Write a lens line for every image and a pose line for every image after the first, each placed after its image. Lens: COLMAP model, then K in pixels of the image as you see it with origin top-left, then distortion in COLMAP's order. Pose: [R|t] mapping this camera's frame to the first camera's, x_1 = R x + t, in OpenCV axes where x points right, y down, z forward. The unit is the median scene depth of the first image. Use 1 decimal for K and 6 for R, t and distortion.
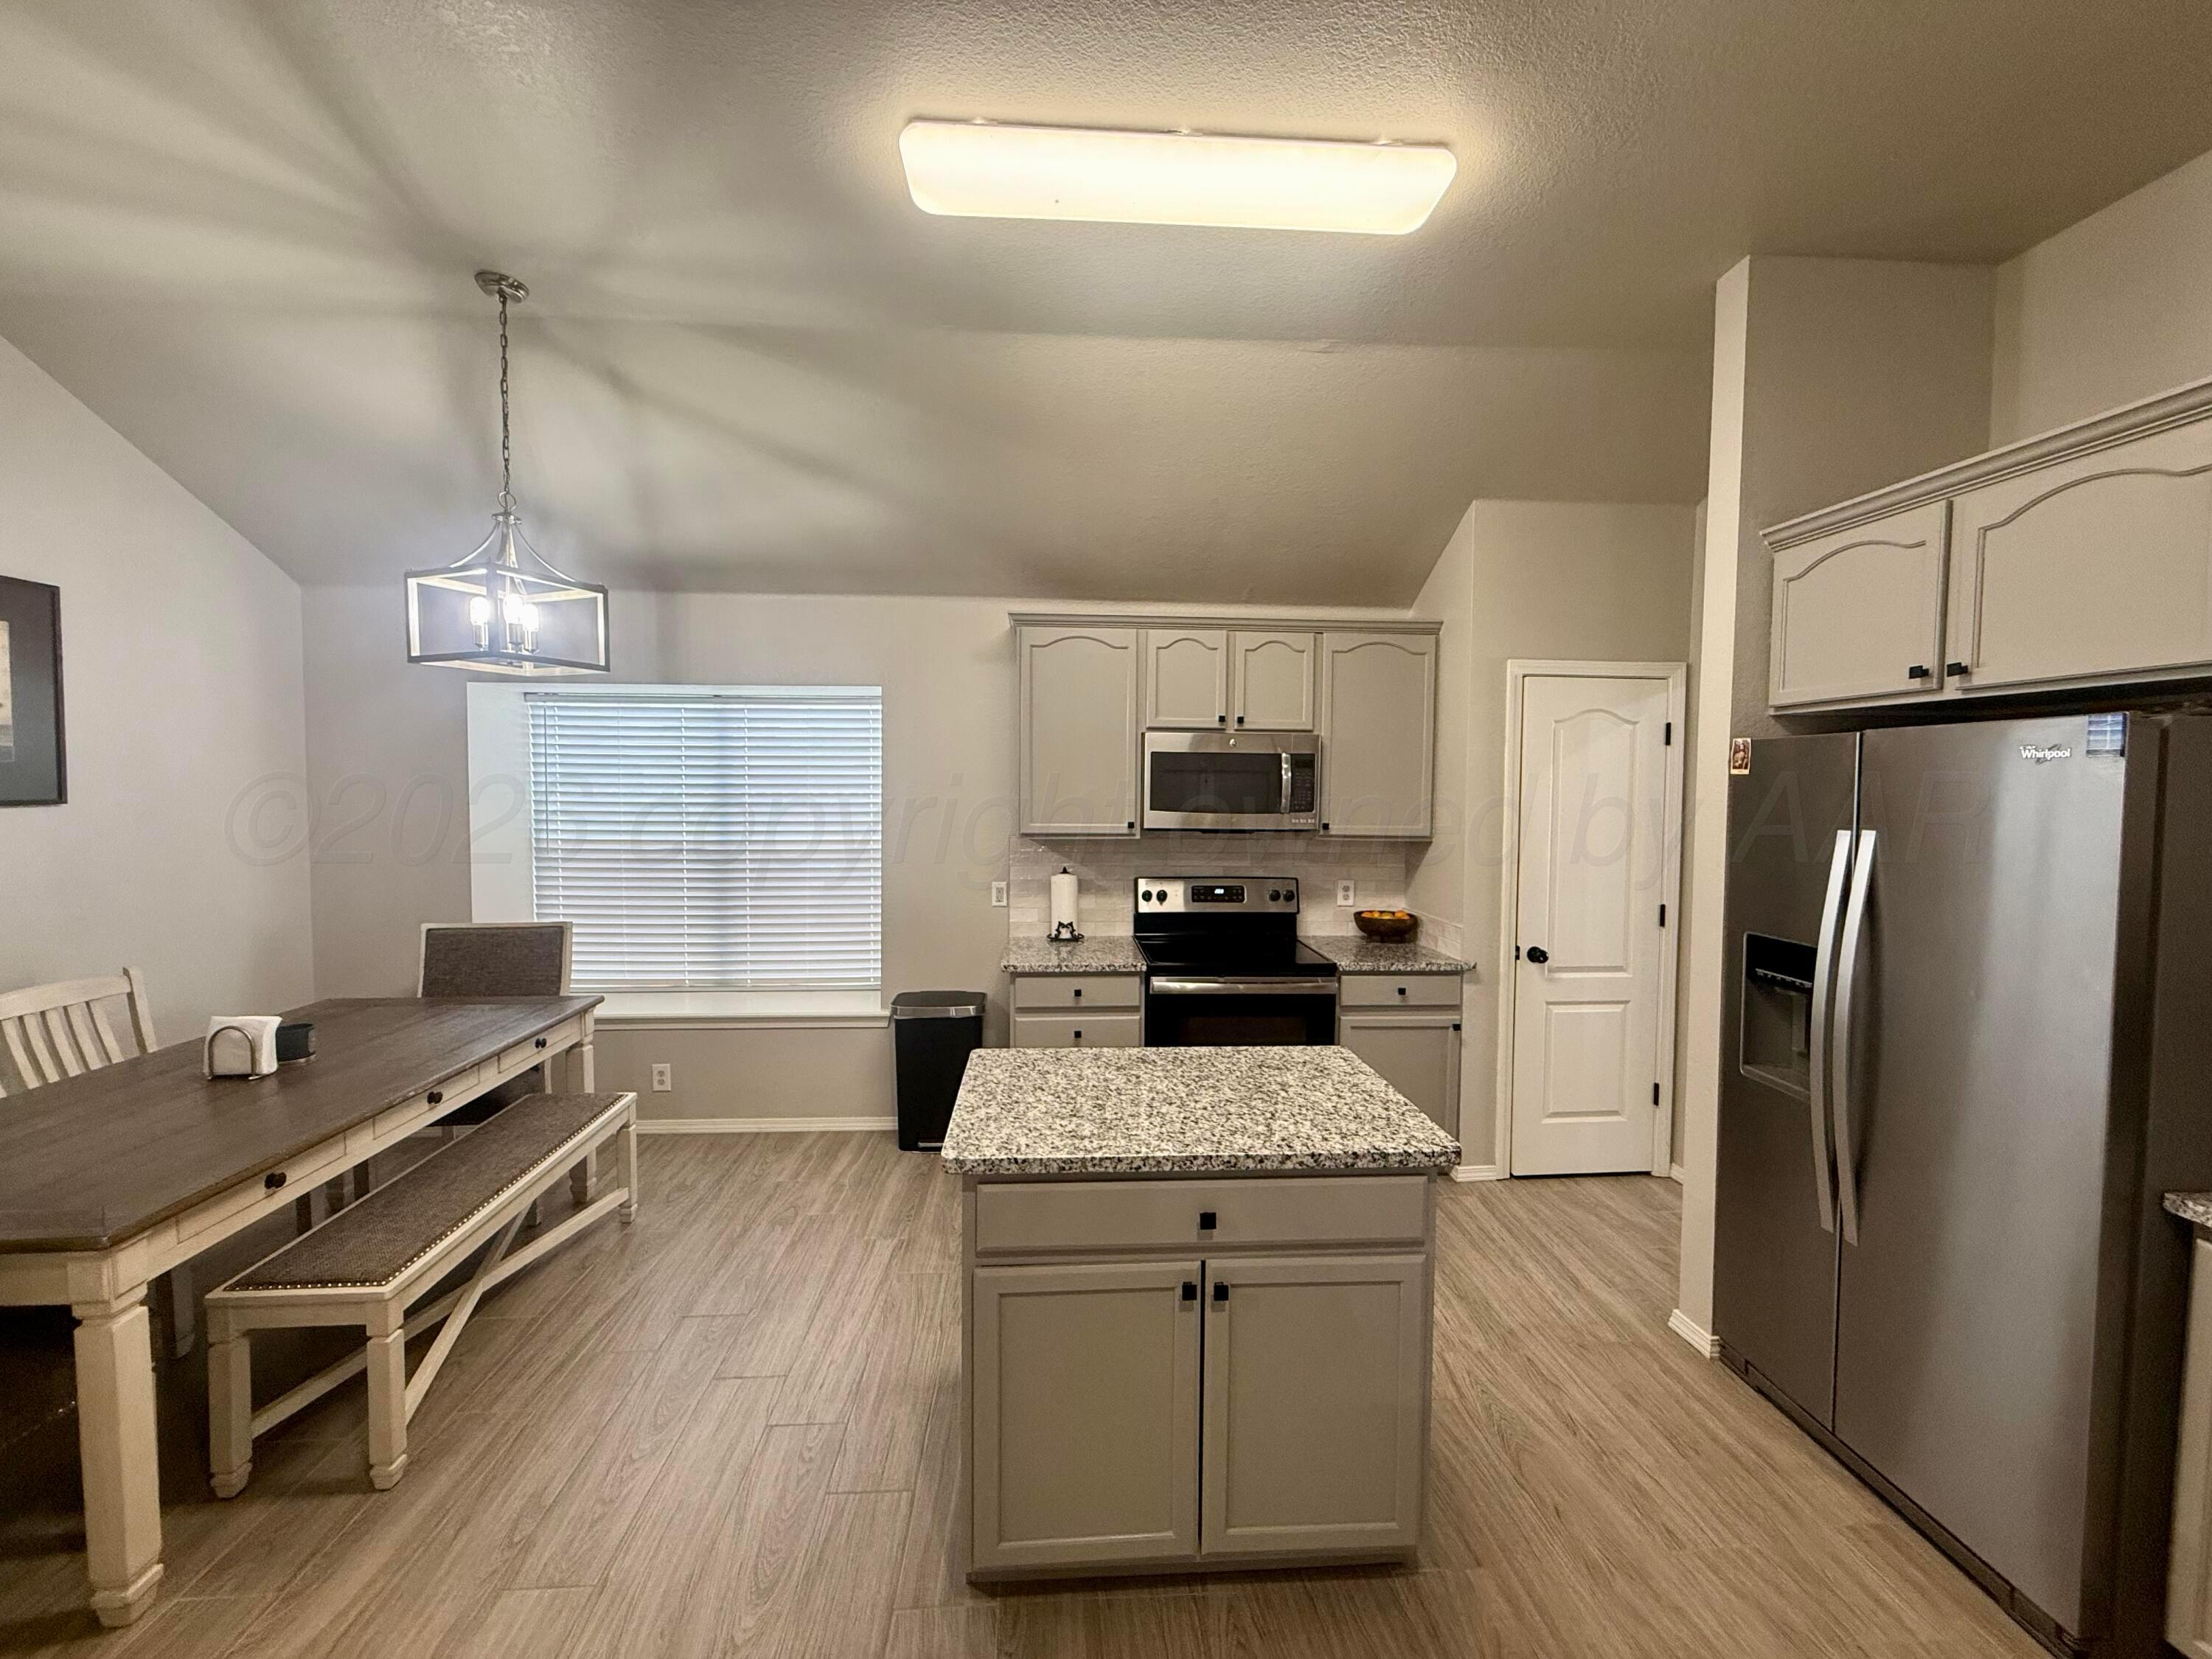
lens RADIAL K [[879.4, 0, 1102.8], [0, 879.4, 827.8], [0, 0, 1]] dist [0.000010, 0.000397]
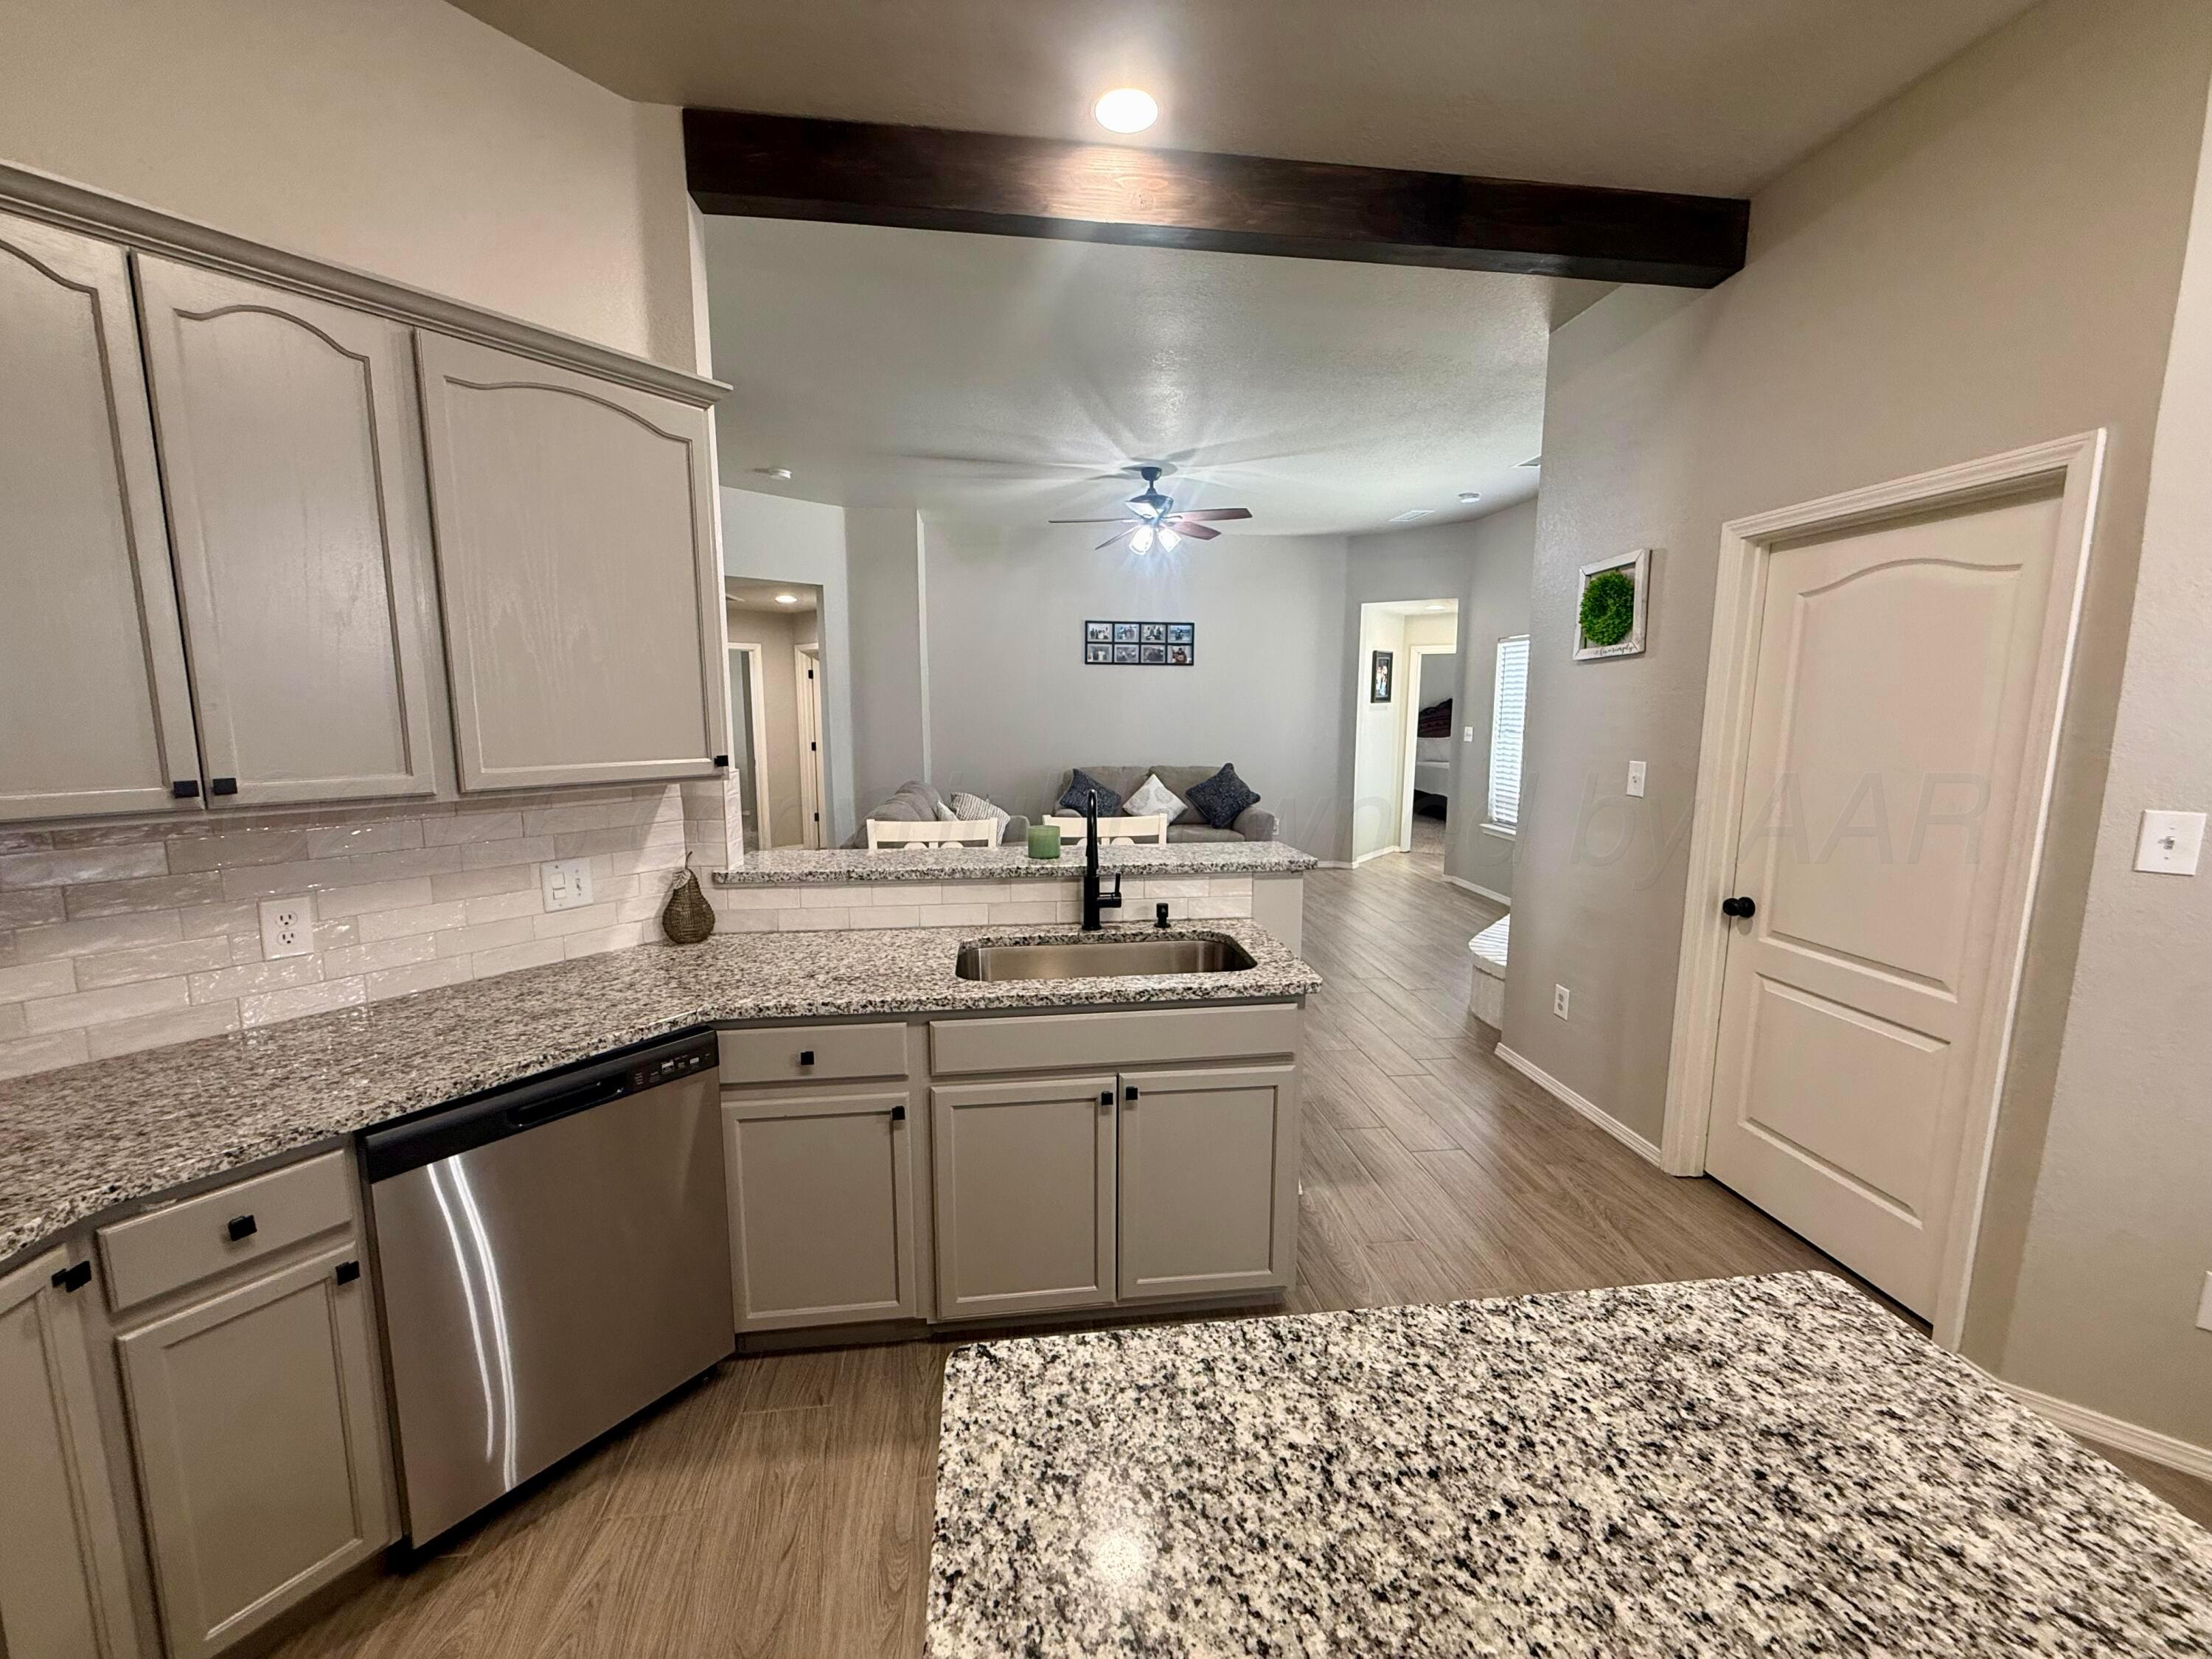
lens RADIAL K [[879.4, 0, 1103.2], [0, 879.4, 827.5], [0, 0, 1]] dist [0.000010, 0.000397]
pose [[-0.998208, -0.004207, -0.059692, 0.213918], [-0.015307, 0.982291, 0.186735, -0.023854], [0.057849, 0.187314, -0.980595, 0.888410]]
